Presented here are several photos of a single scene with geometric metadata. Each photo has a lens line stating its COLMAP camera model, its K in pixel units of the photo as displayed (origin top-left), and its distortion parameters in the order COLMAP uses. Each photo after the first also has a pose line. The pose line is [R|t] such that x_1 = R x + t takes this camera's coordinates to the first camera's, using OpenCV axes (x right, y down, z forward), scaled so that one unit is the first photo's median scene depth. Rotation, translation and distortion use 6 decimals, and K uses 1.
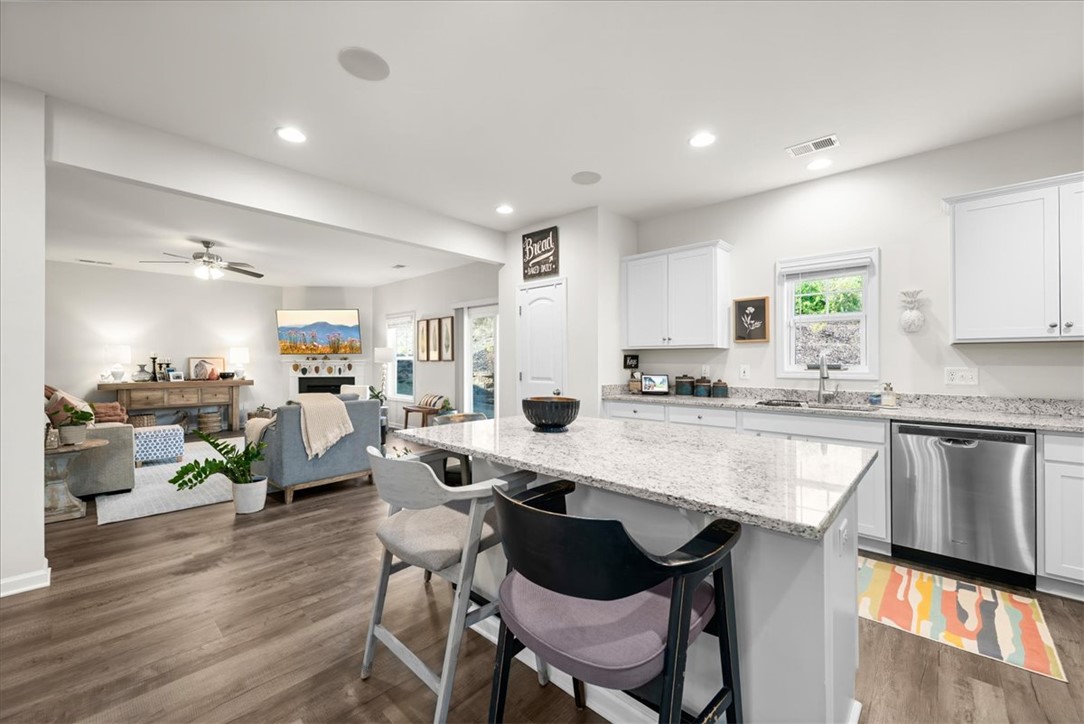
lens RADIAL K [[435.8, 0, 546.0], [0, 435.8, 357.8], [0, 0, 1]] dist [-0.003750, 0.000997]
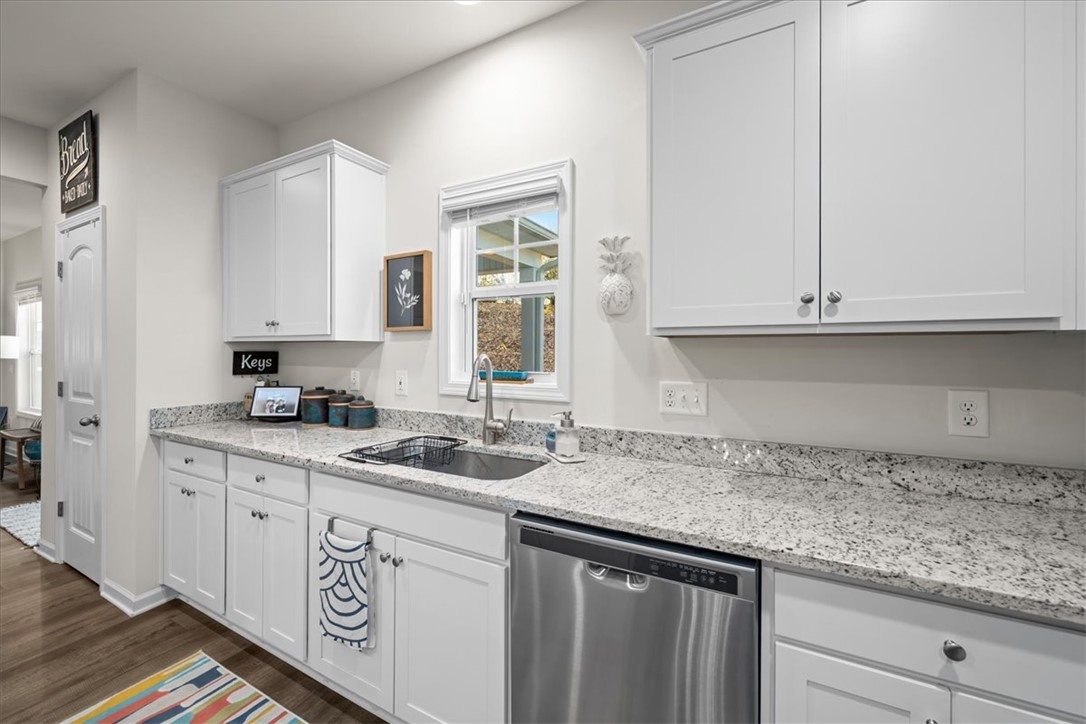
lens RADIAL K [[436.6, 0, 542.7], [0, 436.6, 350.7], [0, 0, 1]] dist [-0.003750, 0.000997]
pose [[0.970954, 0.001539, 0.239259, 0.511842], [-0.003291, 0.999971, 0.006922, -0.014708], [-0.239242, -0.007508, 0.970931, 0.404169]]
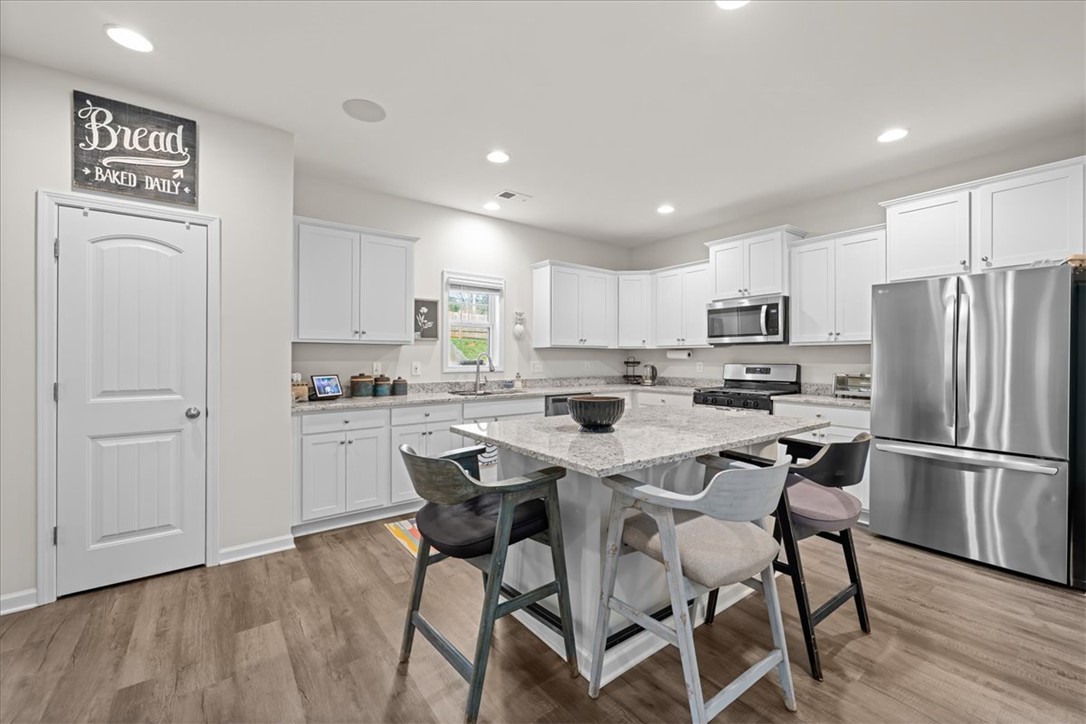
lens RADIAL K [[436.6, 0, 548.6], [0, 436.6, 356.1], [0, 0, 1]] dist [-0.003750, 0.000997]
pose [[0.173538, 0.002937, 0.984823, -0.534926], [-0.009375, 0.999955, -0.001330, 0.001712], [-0.984782, -0.009002, 0.173558, 0.517770]]
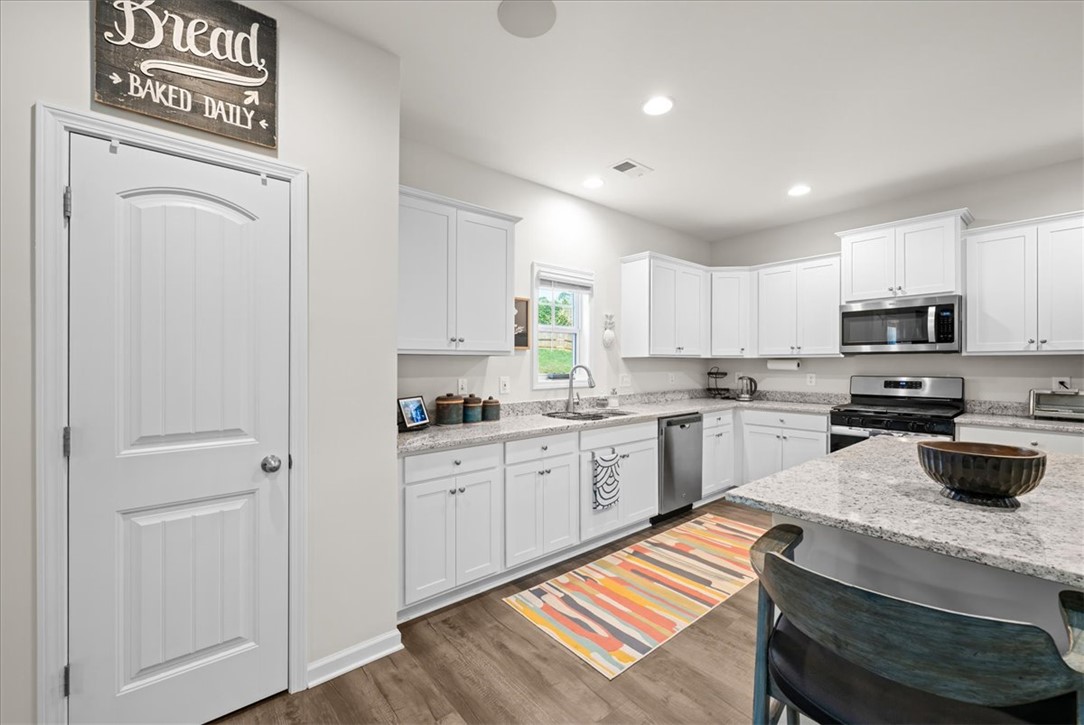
lens RADIAL K [[435.8, 0, 536.1], [0, 435.8, 361.3], [0, 0, 1]] dist [-0.003750, 0.000997]
pose [[0.138549, 0.001002, 0.990355, -0.368870], [-0.007500, 0.999972, 0.000038, -0.012802], [-0.990327, -0.007433, 0.138553, 0.847131]]
